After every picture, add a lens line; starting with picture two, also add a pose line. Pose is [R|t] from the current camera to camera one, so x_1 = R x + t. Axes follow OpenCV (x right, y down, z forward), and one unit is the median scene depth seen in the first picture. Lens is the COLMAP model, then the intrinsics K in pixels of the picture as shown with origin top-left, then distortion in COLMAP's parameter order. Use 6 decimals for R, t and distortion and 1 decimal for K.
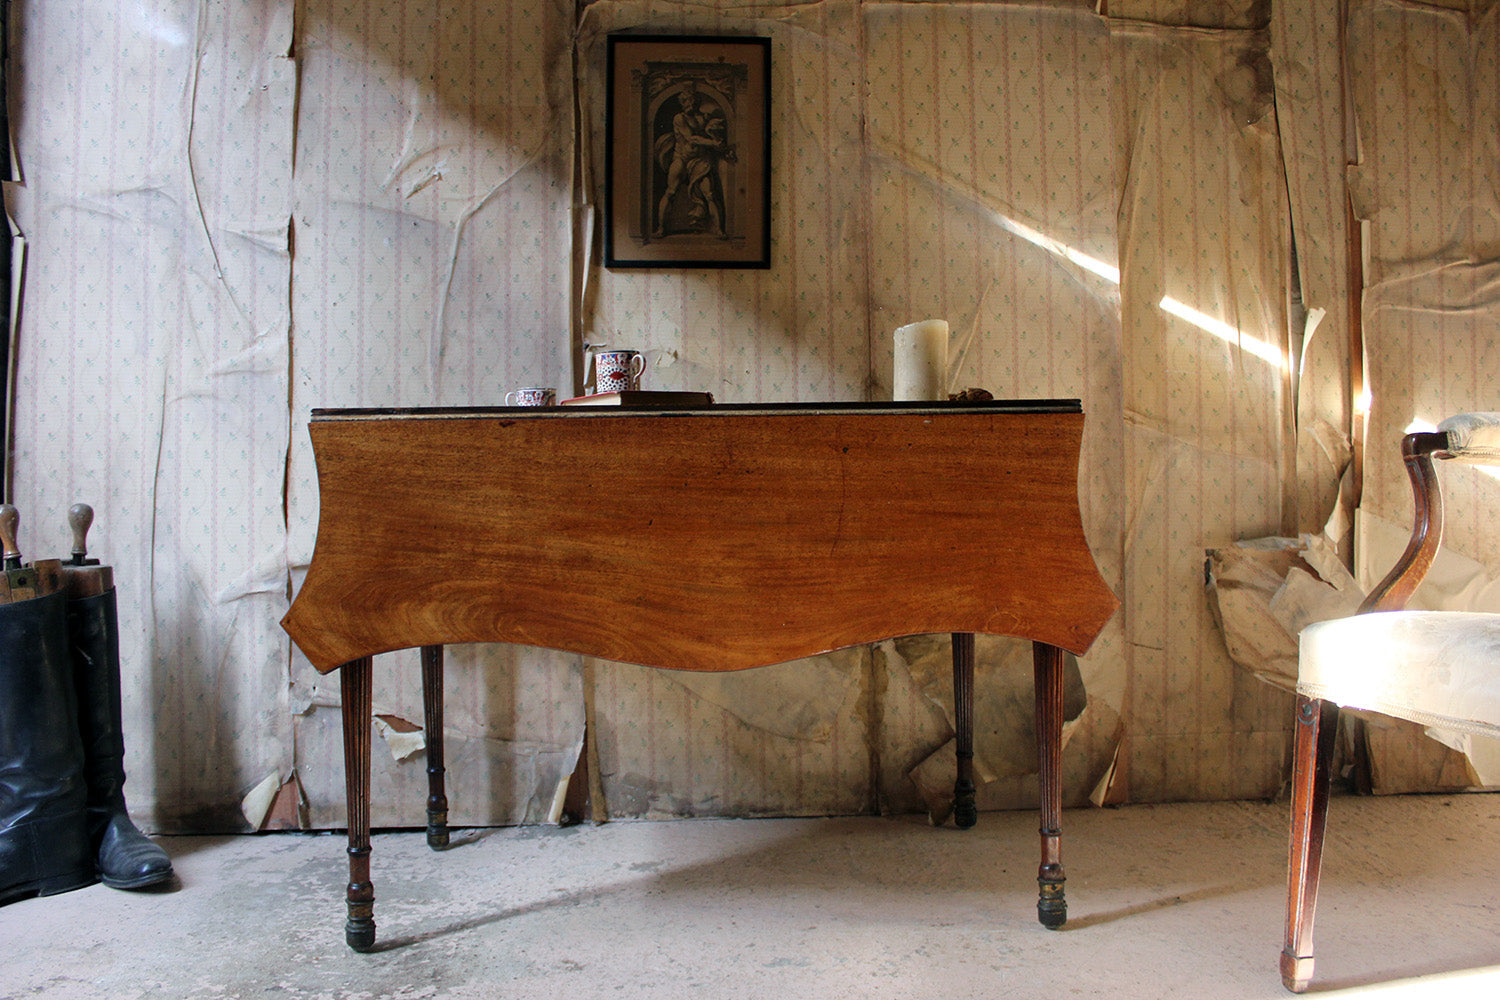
lens RADIAL K [[1234.8, 0, 742.2], [0, 1234.8, 503.0], [0, 0, 1]] dist [-0.160018, 0.141463]
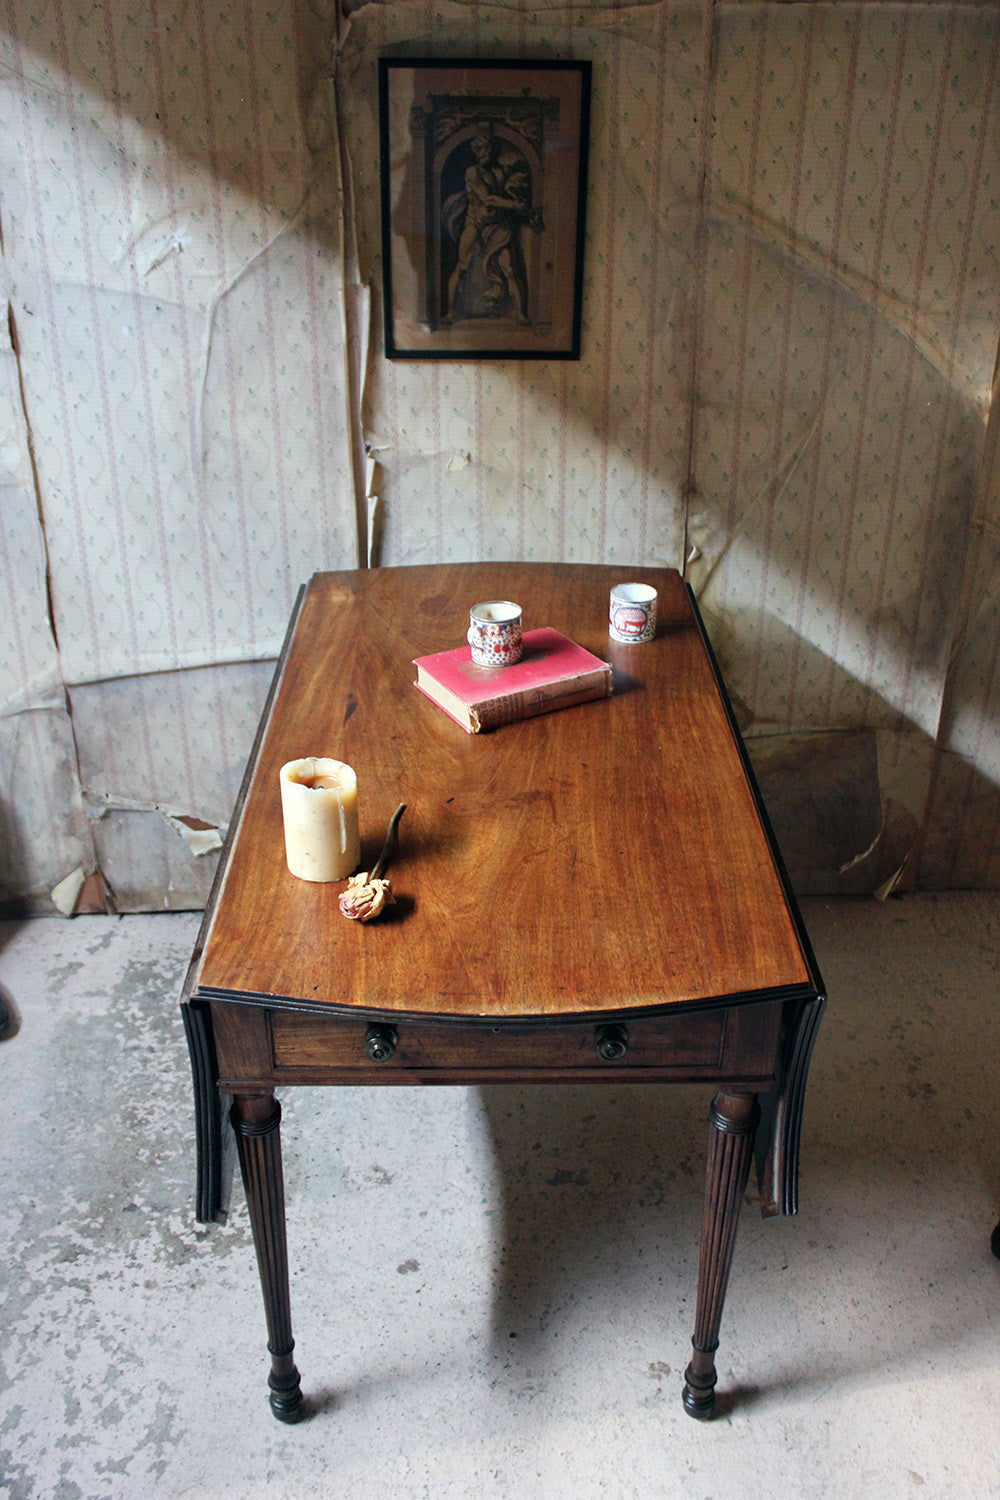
lens RADIAL K [[1381.6, 0, 490.9], [0, 1381.6, 752.9], [0, 0, 1]] dist [-0.145006, 0.145728]
pose [[0.999358, 0.022535, -0.027854, -0.006394], [-0.006161, 0.873935, 0.486004, -0.416492], [0.035294, -0.485521, 0.873512, 0.041071]]
